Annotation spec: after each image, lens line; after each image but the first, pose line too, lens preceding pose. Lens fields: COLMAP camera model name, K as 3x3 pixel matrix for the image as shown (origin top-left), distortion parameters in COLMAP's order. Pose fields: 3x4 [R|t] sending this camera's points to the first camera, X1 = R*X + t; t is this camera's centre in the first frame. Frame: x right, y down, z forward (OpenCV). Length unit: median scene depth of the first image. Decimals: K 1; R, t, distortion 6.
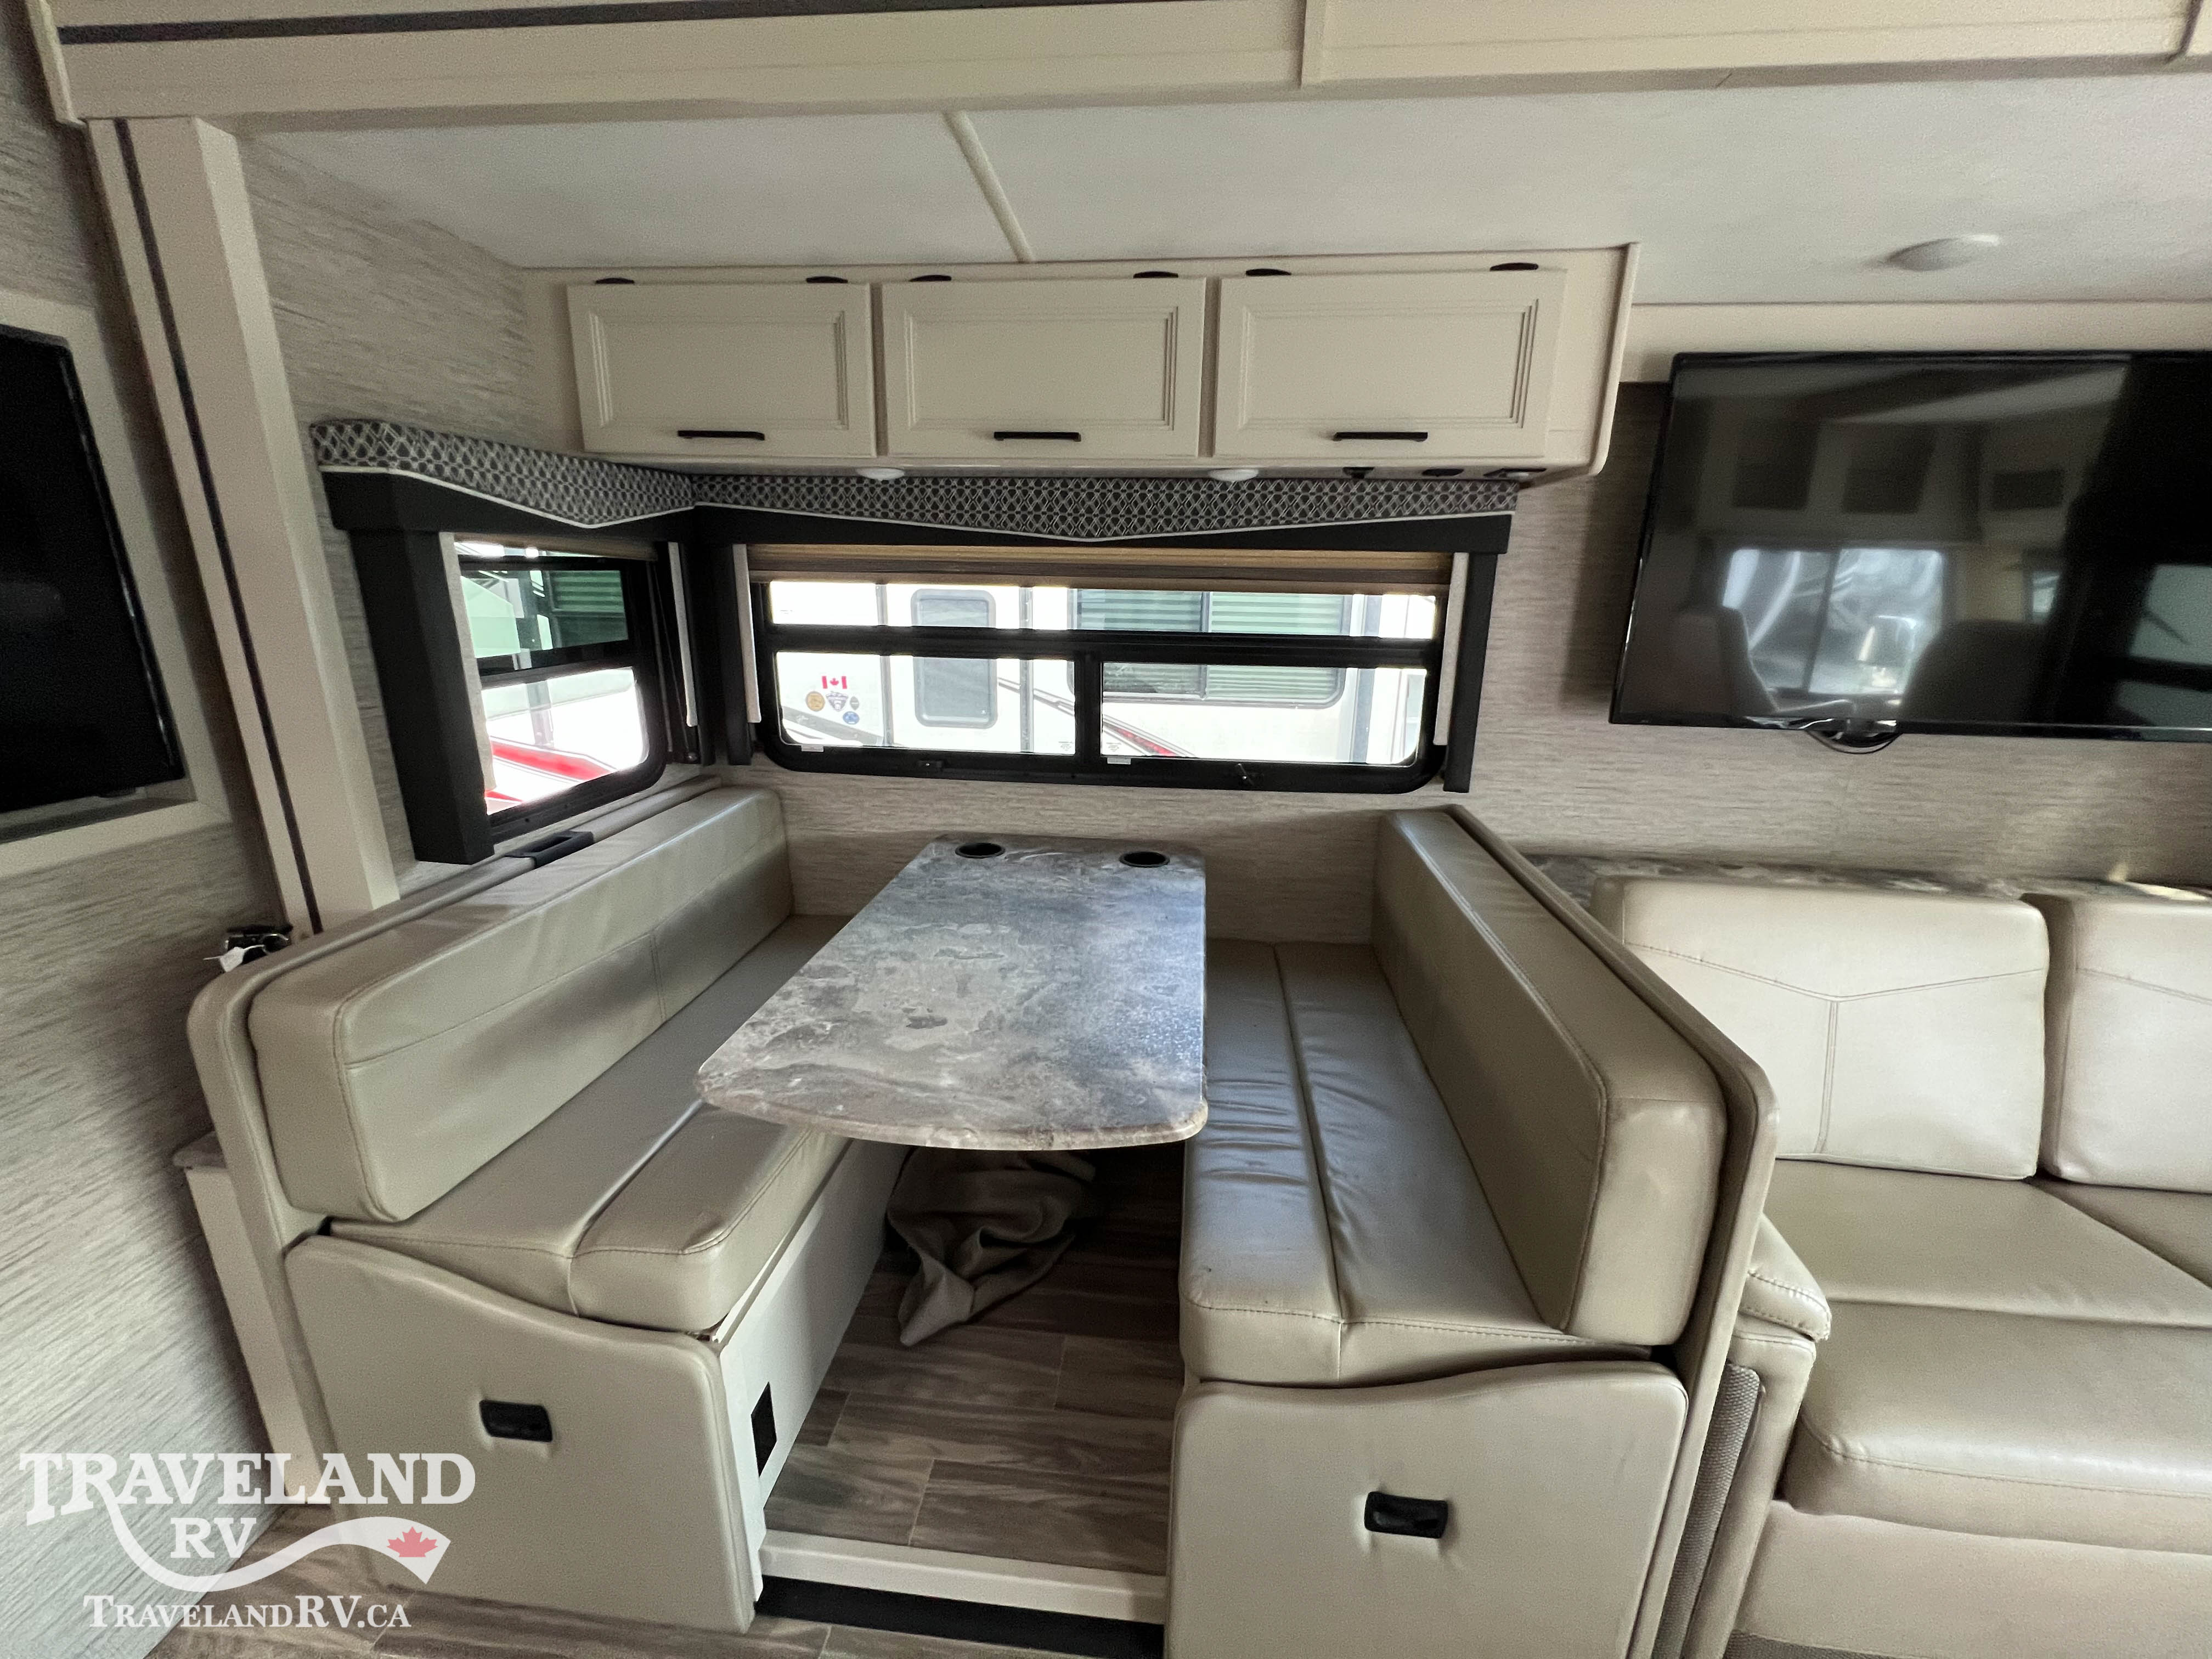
lens RADIAL K [[889.7, 0, 1109.6], [0, 889.7, 828.1], [0, 0, 1]] dist [-0.003582, 0.000800]
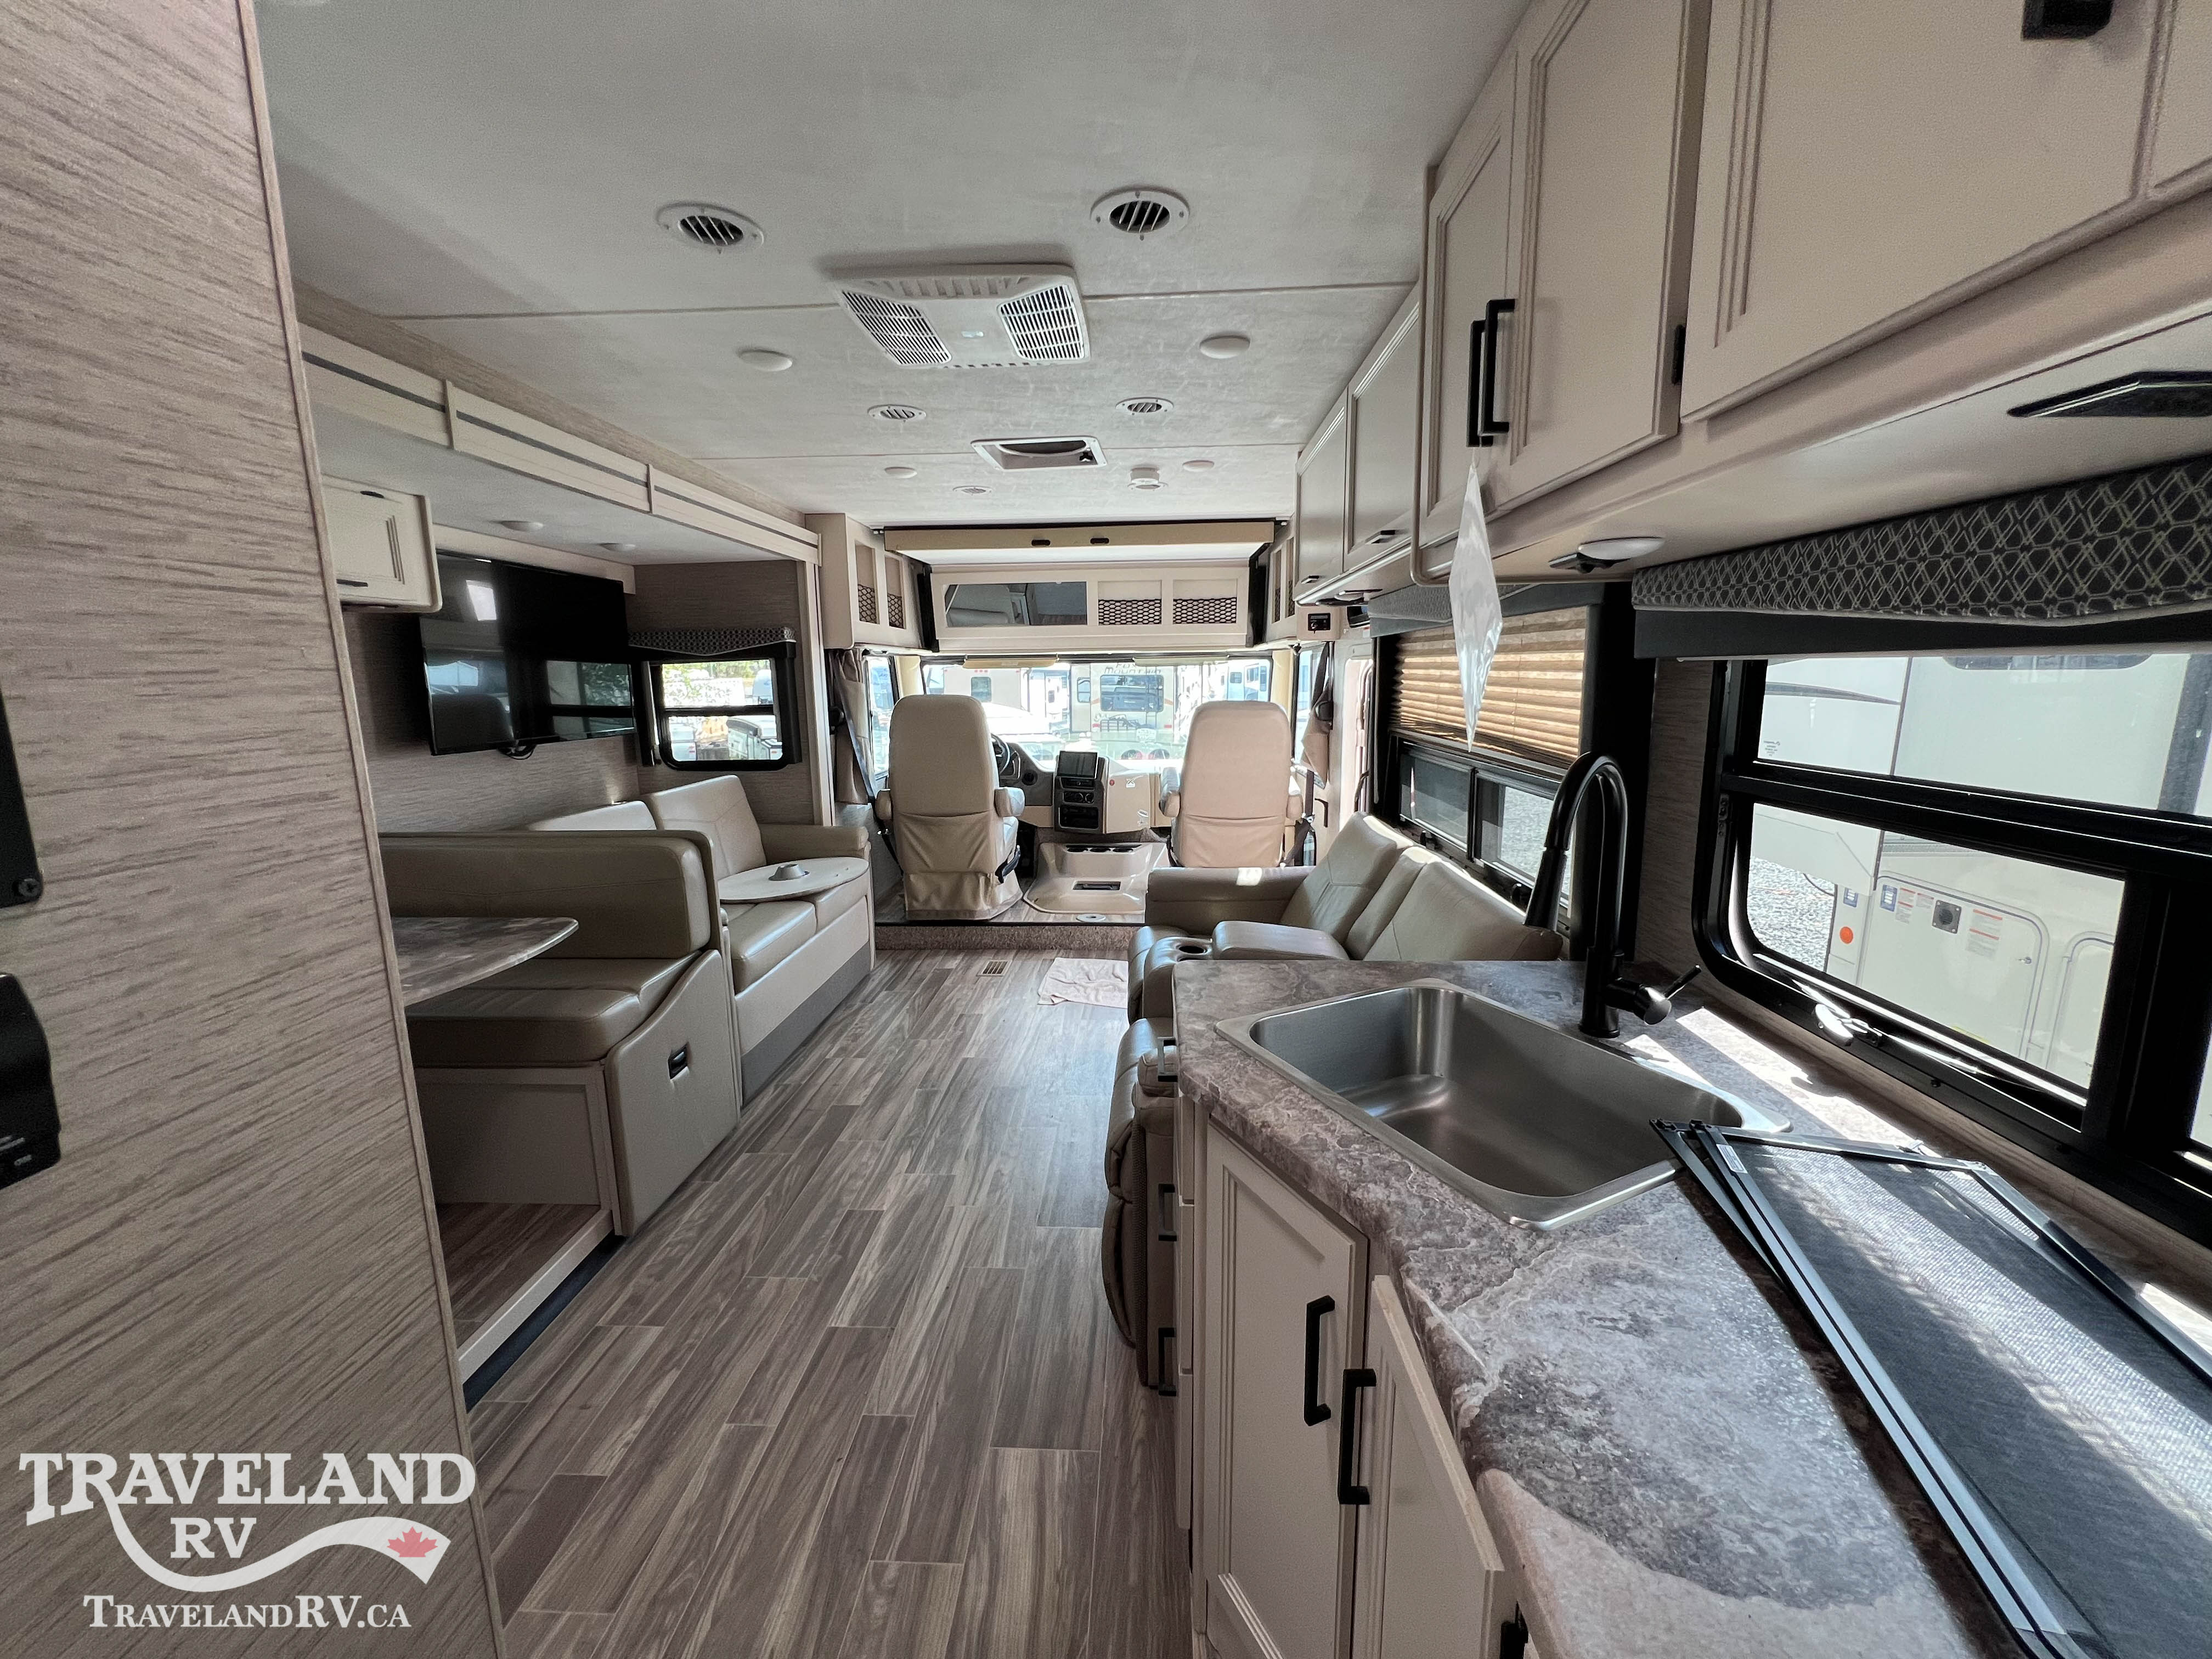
lens RADIAL K [[889.7, 0, 1109.7], [0, 889.7, 825.4], [0, 0, 1]] dist [-0.003582, 0.000800]
pose [[-0.055739, -0.180636, 0.981969, -1.323614], [0.283804, 0.940064, 0.189037, 0.054616], [-0.957261, 0.289224, -0.001133, -0.177759]]
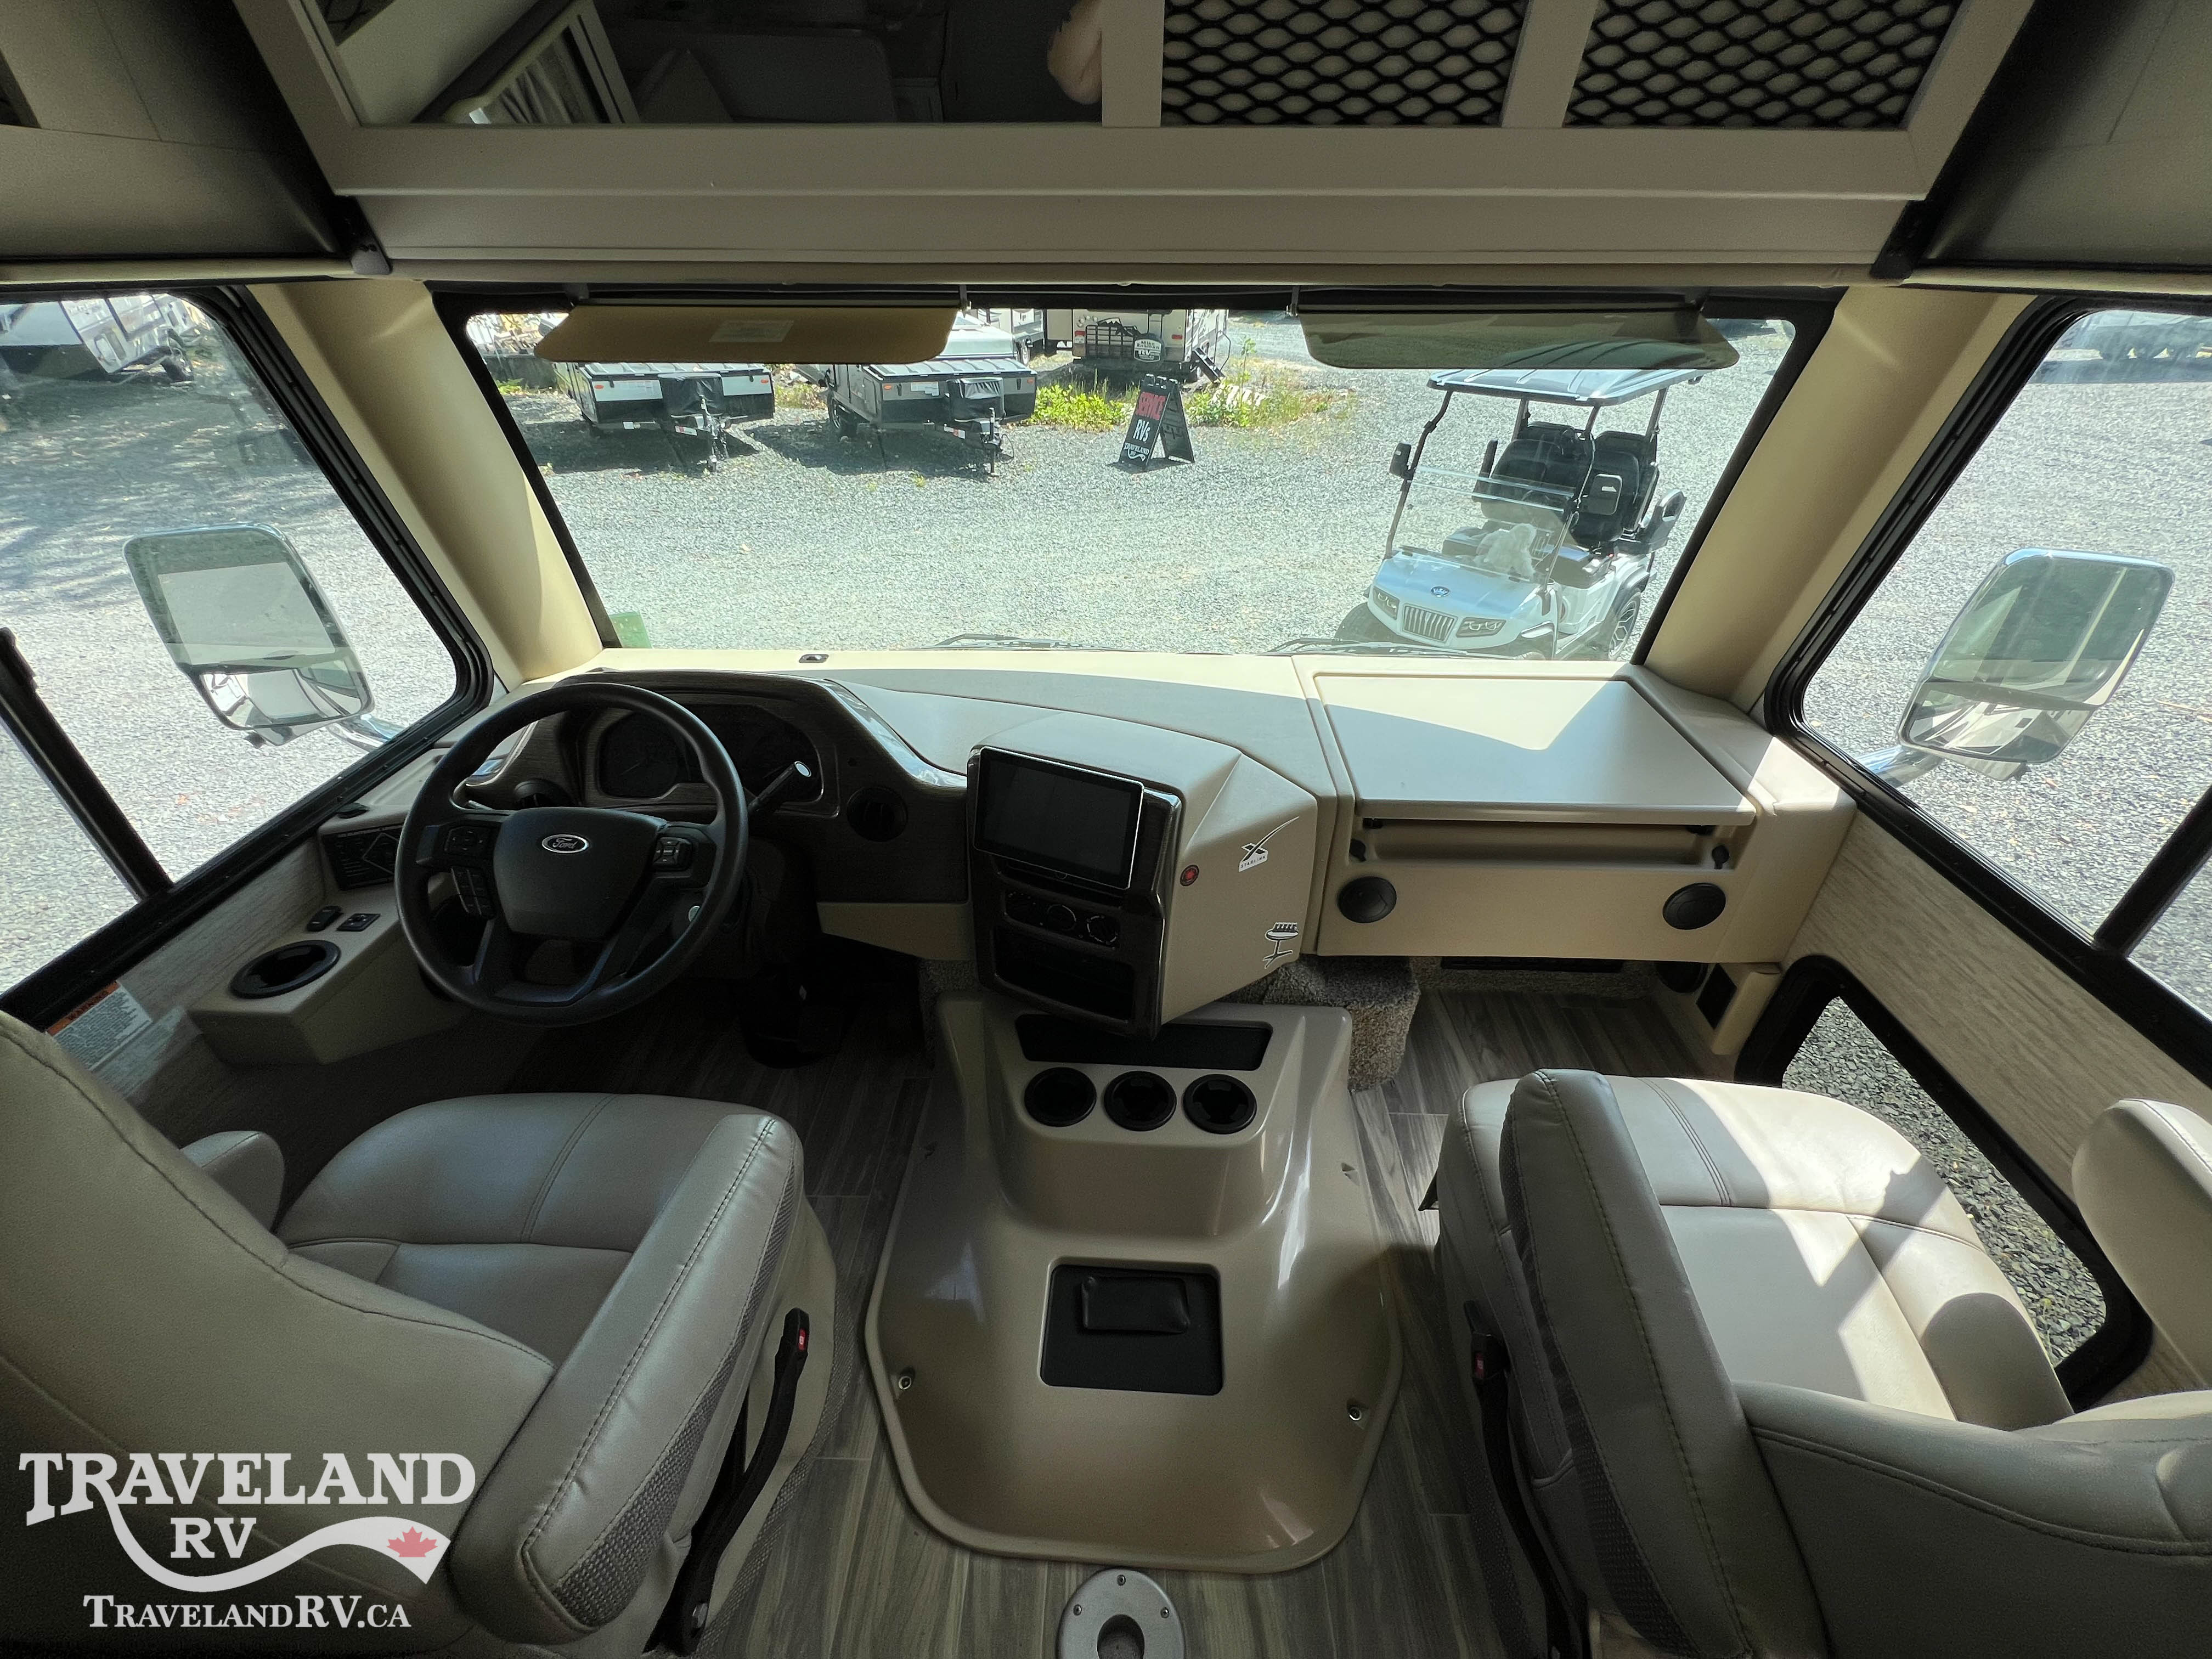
lens RADIAL K [[889.7, 0, 1107.3], [0, 889.7, 828.0], [0, 0, 1]] dist [-0.003582, 0.000800]
pose [[-0.069872, -0.561727, 0.824367, 1.472894], [0.267479, 0.785576, 0.557966, -0.005663], [-0.961027, 0.259487, 0.095360, -0.257914]]
